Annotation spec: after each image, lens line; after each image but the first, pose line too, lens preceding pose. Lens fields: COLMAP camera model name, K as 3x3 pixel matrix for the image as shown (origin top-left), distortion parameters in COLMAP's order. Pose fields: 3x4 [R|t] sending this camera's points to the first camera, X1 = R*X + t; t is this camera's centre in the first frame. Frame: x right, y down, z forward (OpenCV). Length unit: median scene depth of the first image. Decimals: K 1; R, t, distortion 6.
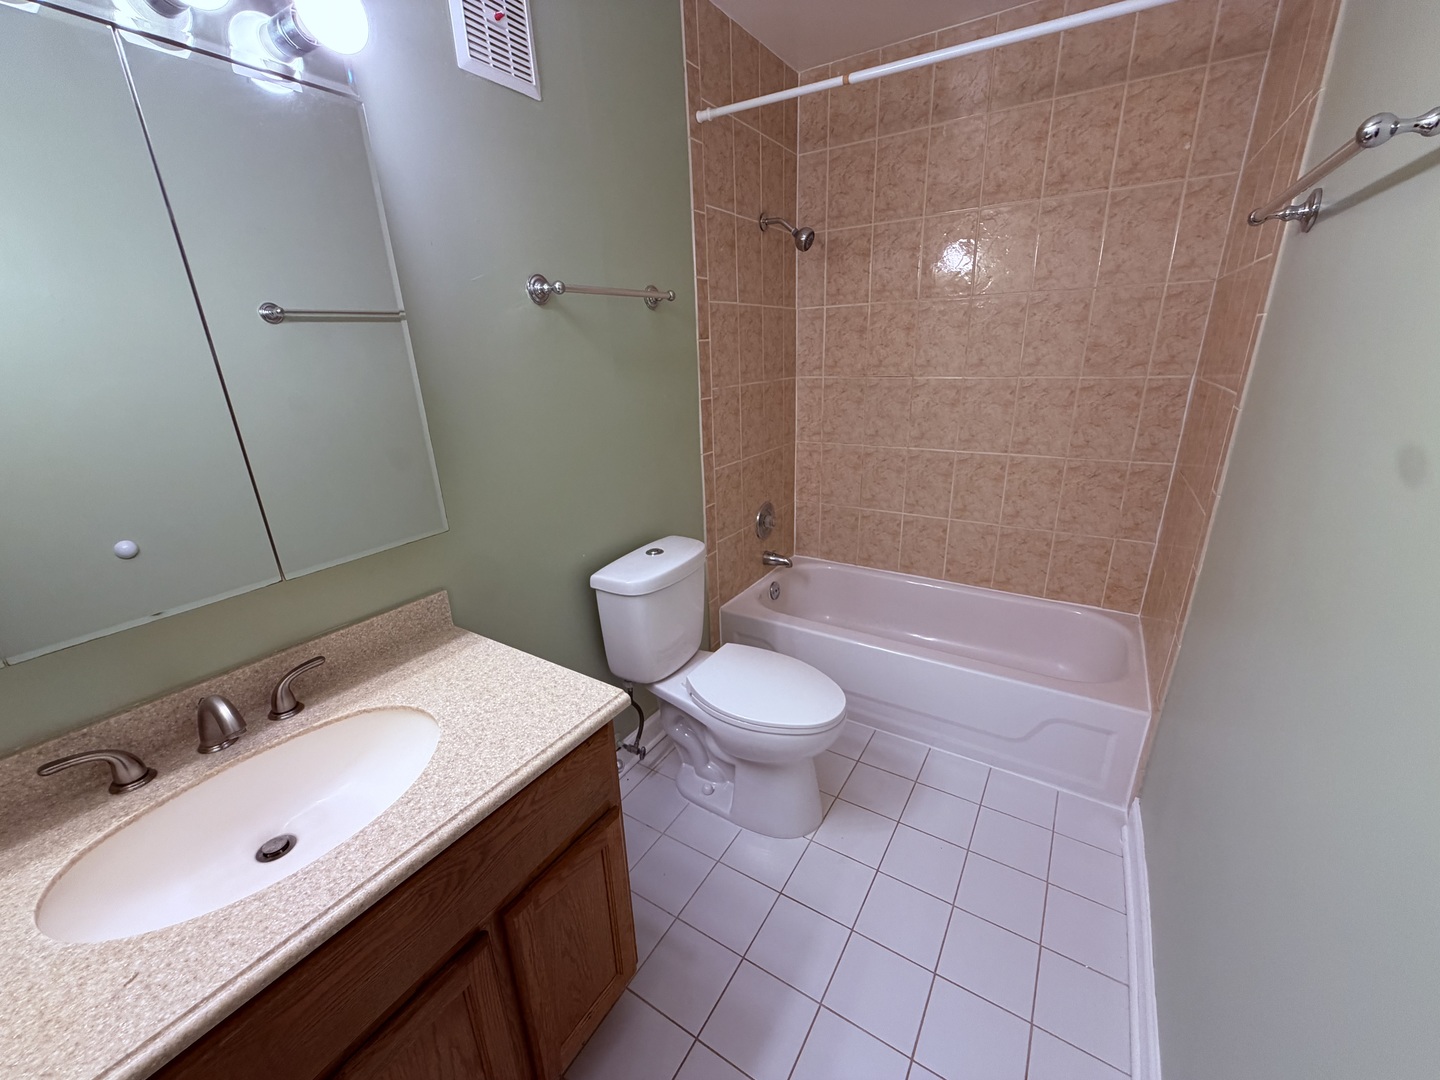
lens RADIAL K [[576.0, 0, 735.2], [0, 576.0, 542.4], [0, 0, 1]] dist [0.002095, 0.000732]
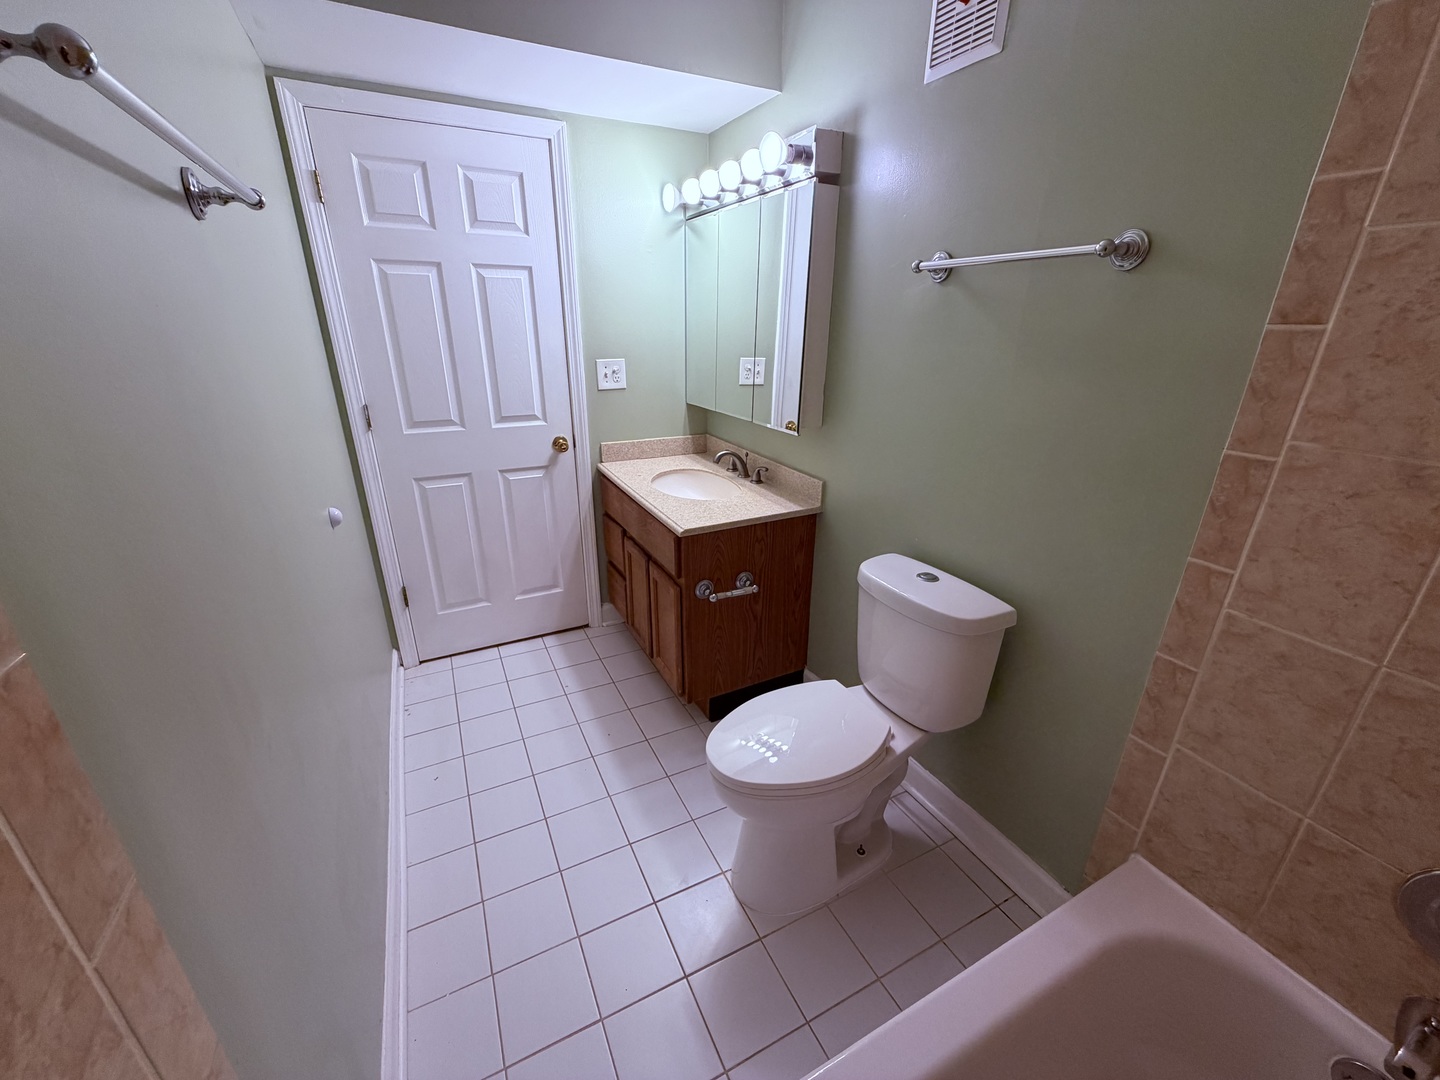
lens RADIAL K [[576.0, 0, 717.5], [0, 576.0, 544.2], [0, 0, 1]] dist [0.002095, 0.000732]
pose [[-0.533164, 0.335586, -0.776607, 0.555827], [-0.265789, 0.805040, 0.530345, -0.325568], [0.803177, 0.489175, -0.340023, 0.856954]]
